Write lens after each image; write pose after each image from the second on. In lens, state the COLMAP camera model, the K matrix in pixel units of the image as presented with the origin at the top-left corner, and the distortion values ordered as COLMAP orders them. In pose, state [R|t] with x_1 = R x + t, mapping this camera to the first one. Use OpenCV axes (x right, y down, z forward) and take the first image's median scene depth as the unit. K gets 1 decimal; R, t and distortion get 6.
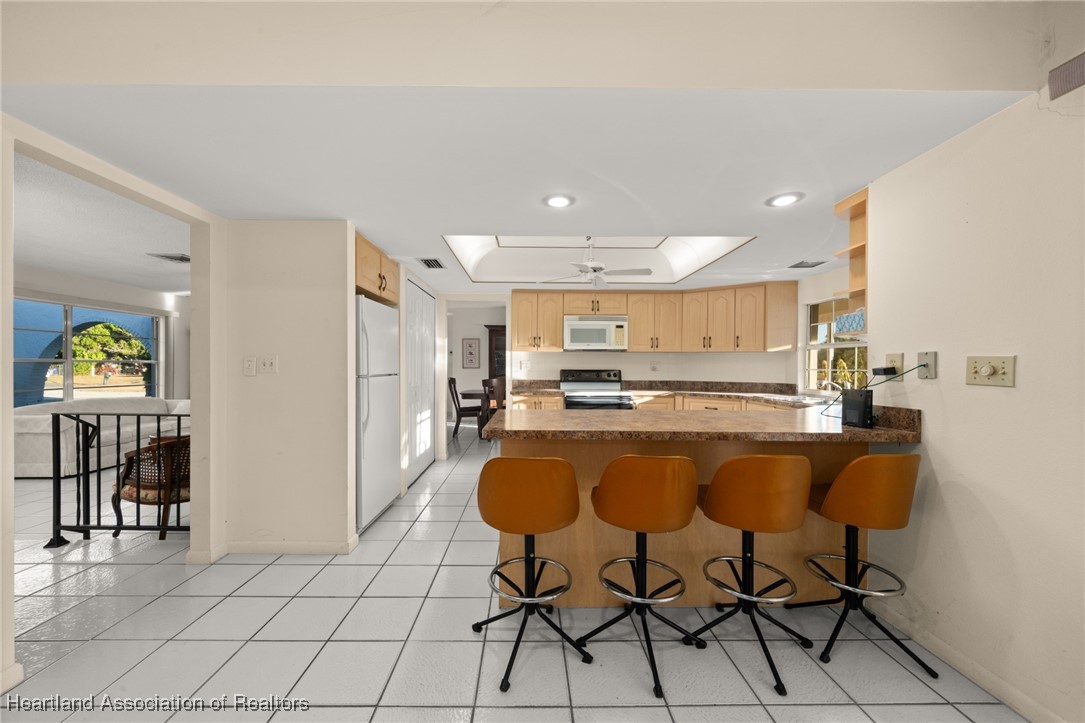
lens RADIAL K [[402.6, 0, 542.7], [0, 402.6, 366.3], [0, 0, 1]] dist [0.000794, 0.000024]
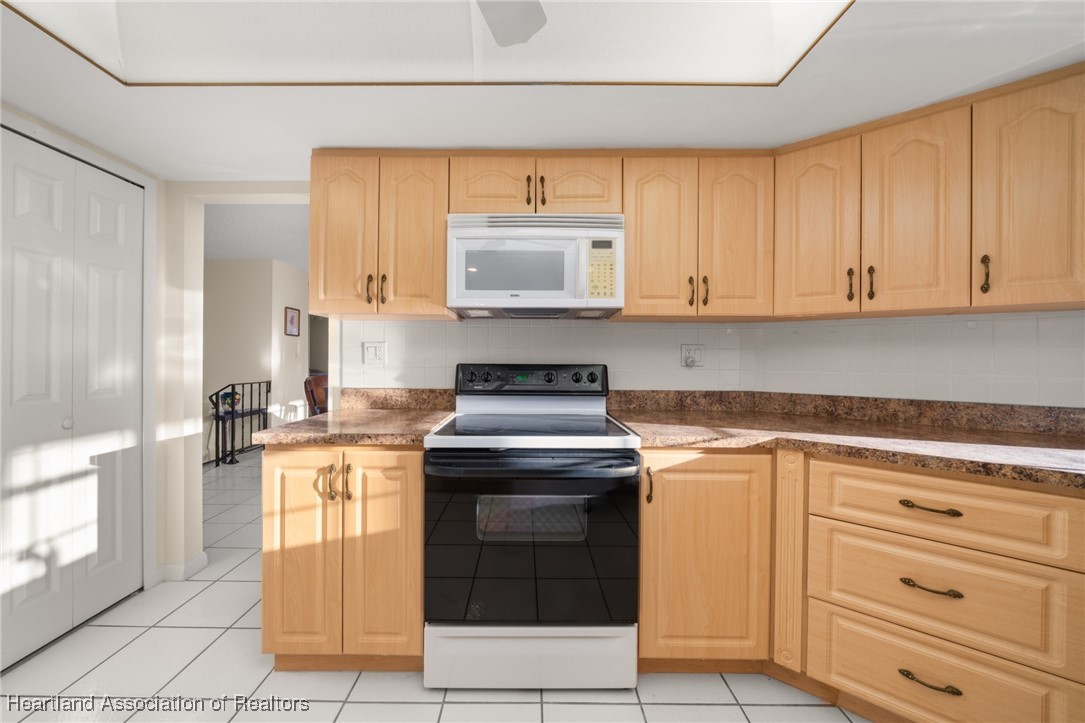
lens RADIAL K [[376.6, 0, 542.2], [0, 376.6, 358.2], [0, 0, 1]] dist [-0.002092, 0.000252]
pose [[0.999985, 0.002426, -0.004864, 0.137909], [-0.002437, 0.999995, -0.002228, 0.003665], [0.004858, 0.002239, 0.999986, 0.655025]]
